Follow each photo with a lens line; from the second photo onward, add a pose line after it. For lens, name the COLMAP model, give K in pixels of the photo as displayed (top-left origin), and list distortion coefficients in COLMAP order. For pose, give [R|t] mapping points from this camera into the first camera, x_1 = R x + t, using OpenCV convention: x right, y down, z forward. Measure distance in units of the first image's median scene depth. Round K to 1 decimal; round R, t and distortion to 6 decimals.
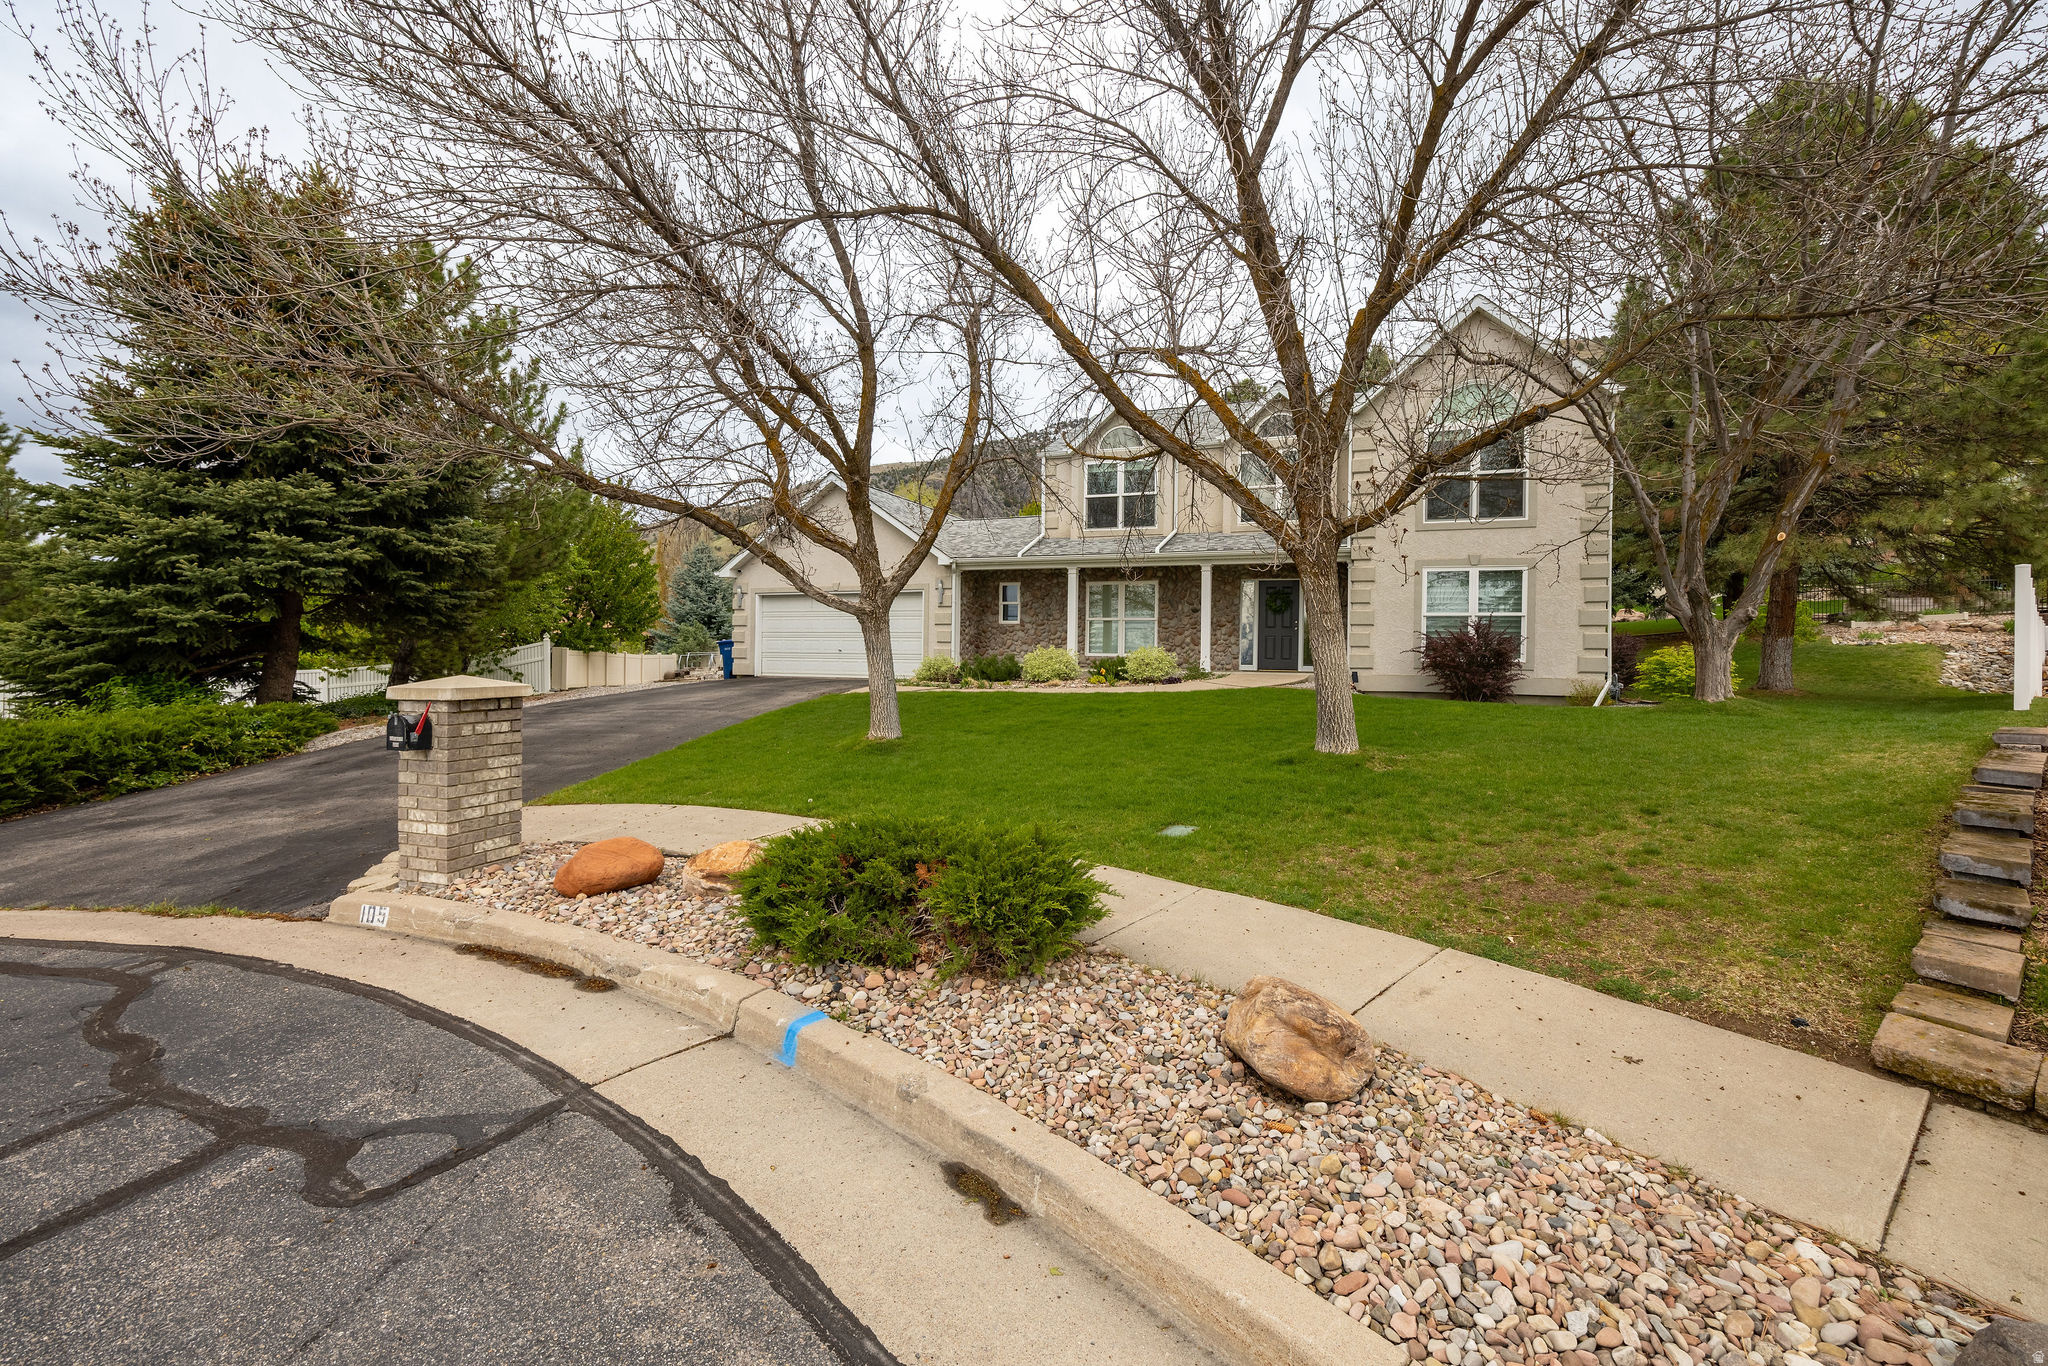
lens RADIAL K [[794.5, 0, 1086.9], [0, 794.5, 666.2], [0, 0, 1]] dist [-0.001107, -0.000150]
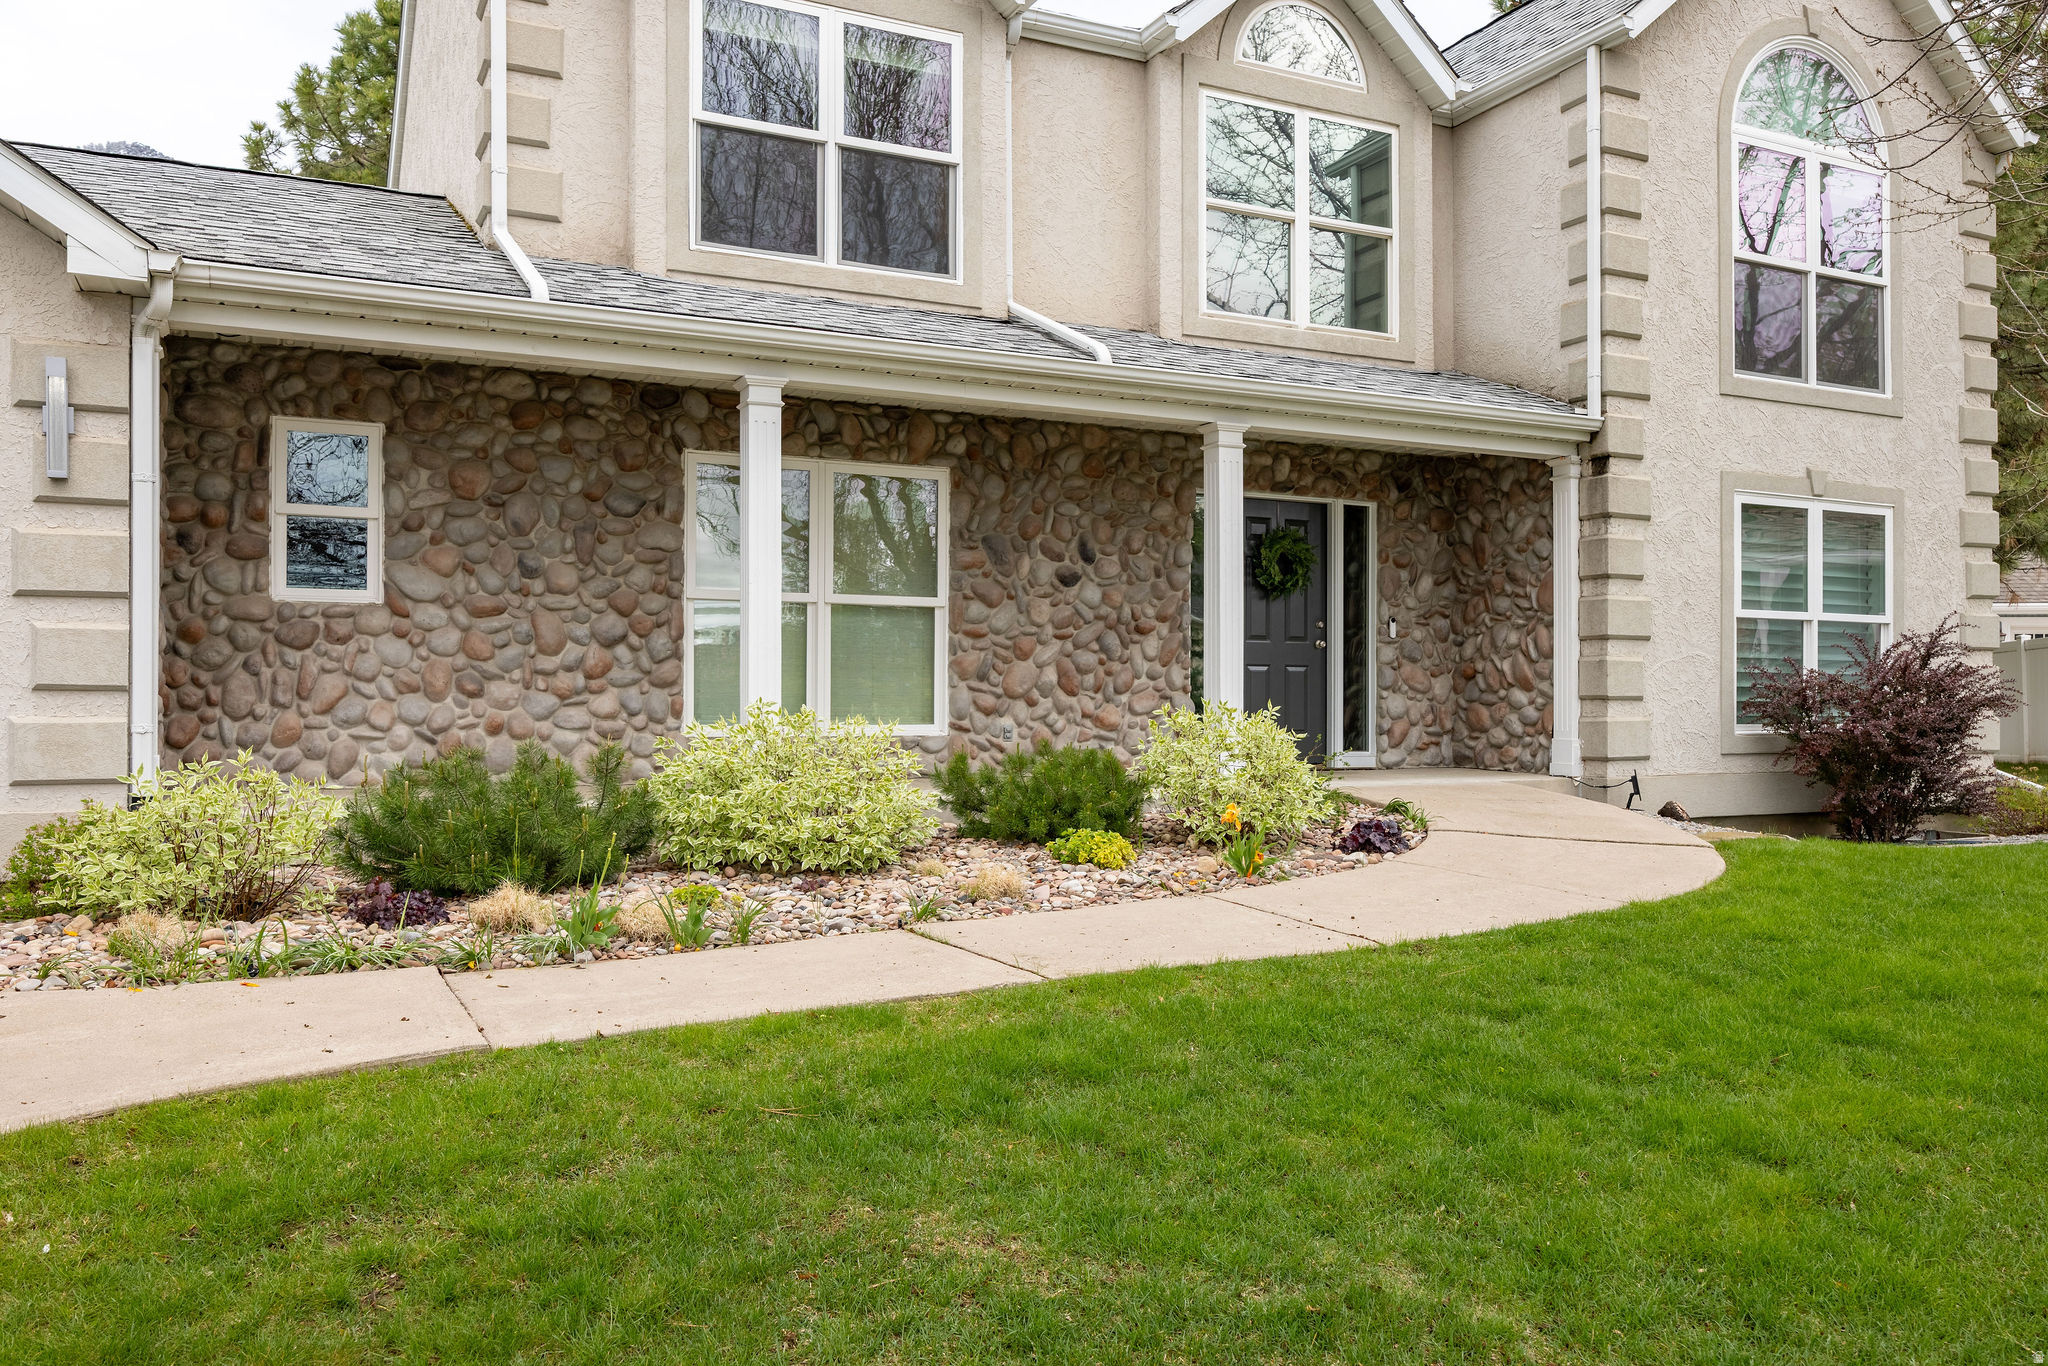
lens RADIAL K [[1518.8, 0, 1029.3], [0, 1518.8, 698.0], [0, 0, 1]] dist [-0.007209, -0.002962]
pose [[0.708886, -0.012619, 0.705210, -0.281672], [0.015950, 0.999871, 0.001858, -0.026016], [-0.705143, 0.009931, 0.708996, 0.602141]]
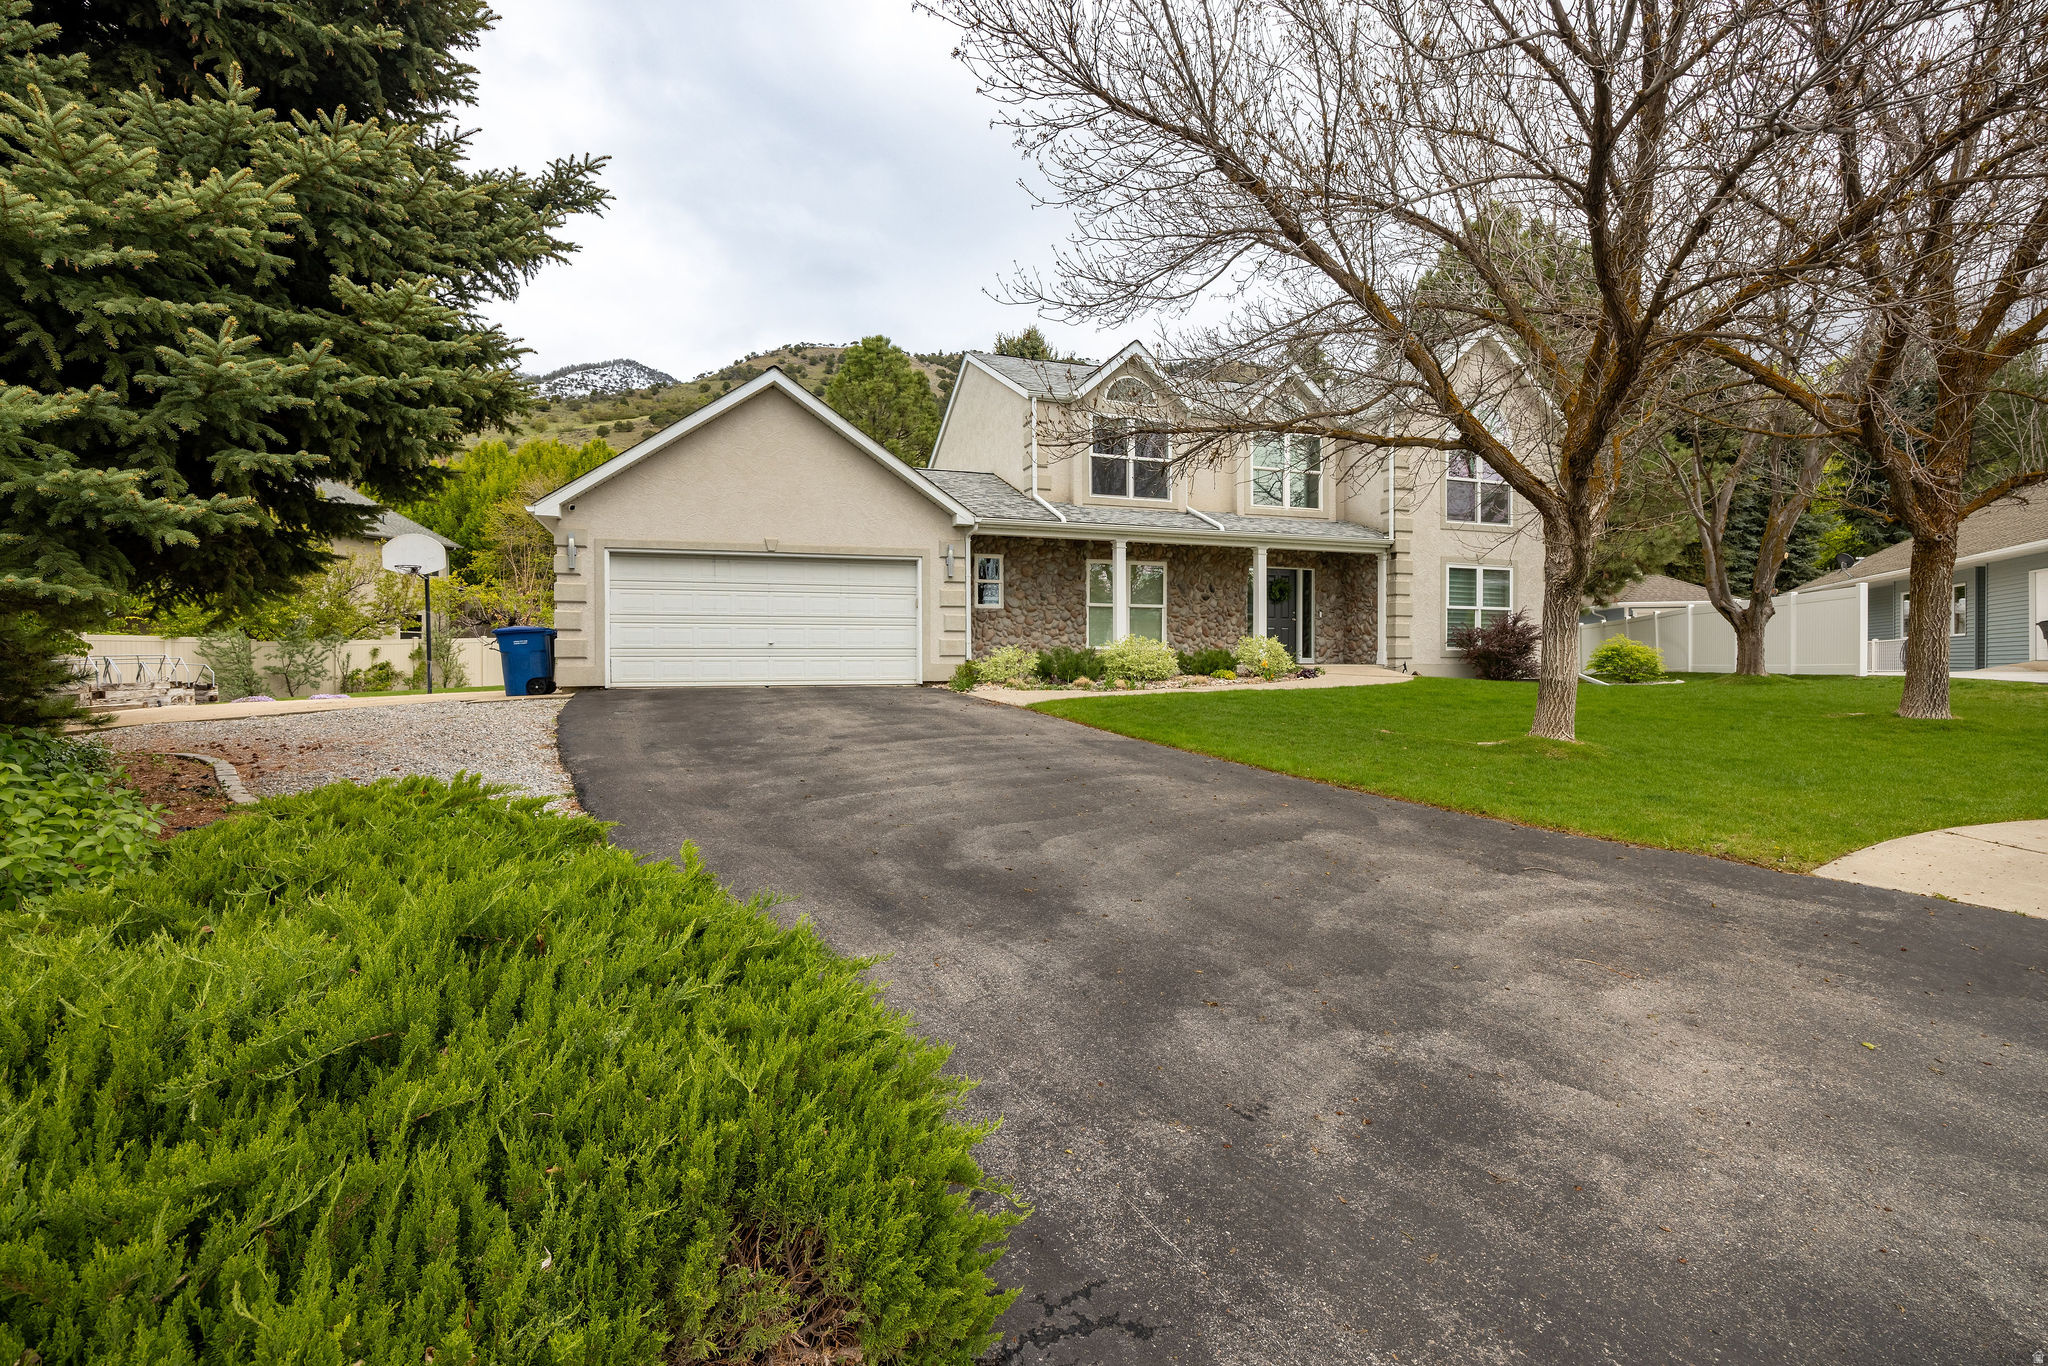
lens RADIAL K [[894.9, 0, 1008.0], [0, 894.9, 681.3], [0, 0, 1]] dist [-0.014071, 0.000758]
pose [[0.796195, -0.026886, 0.604443, -0.654877], [0.020205, 0.999637, 0.017849, 0.001747], [-0.604703, -0.001999, 0.796449, 0.330584]]
